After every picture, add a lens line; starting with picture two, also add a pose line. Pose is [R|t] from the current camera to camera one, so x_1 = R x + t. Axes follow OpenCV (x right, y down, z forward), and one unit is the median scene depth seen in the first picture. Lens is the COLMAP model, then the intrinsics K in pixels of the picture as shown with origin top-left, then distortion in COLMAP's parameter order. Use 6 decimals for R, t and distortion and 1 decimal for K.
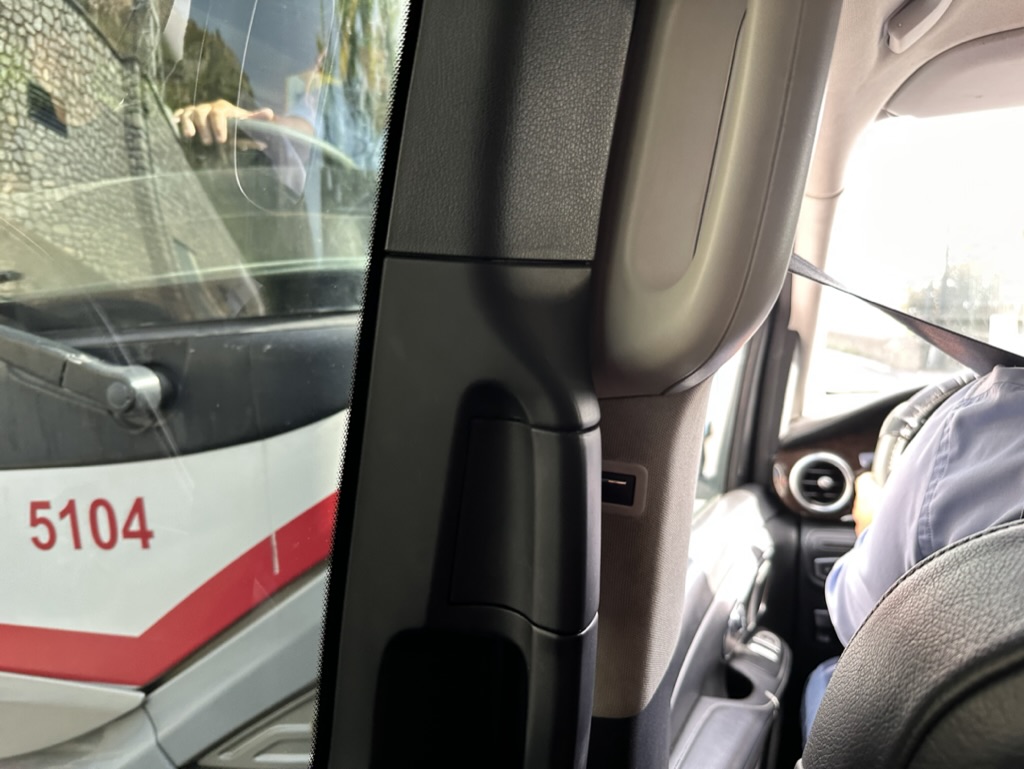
lens RADIAL K [[717.1, 0, 512.0], [0, 717.1, 384.5], [0, 0, 1]] dist [0.082613, -0.003098]
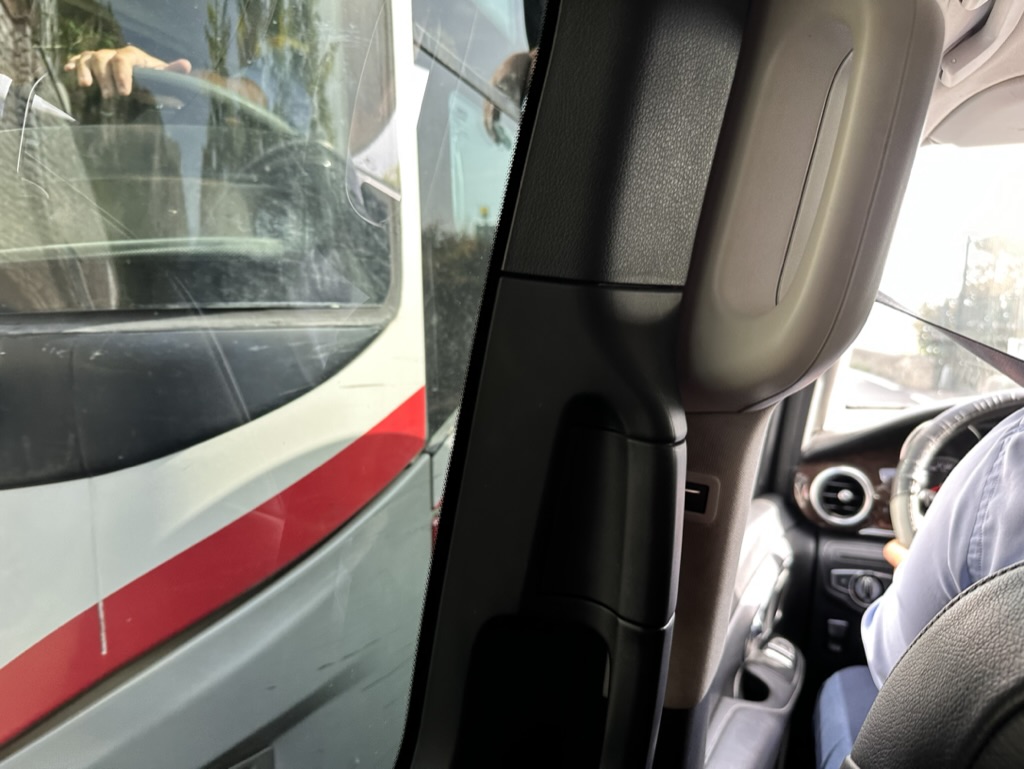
lens RADIAL K [[725.4, 0, 512.0], [0, 725.4, 384.5], [0, 0, 1]] dist [0.070699, 0.003968]
pose [[0.998794, 0.049091, 0.000917, -0.146246], [-0.049097, 0.998764, 0.007720, -0.020995], [-0.000536, -0.007755, 0.999970, -0.101760]]
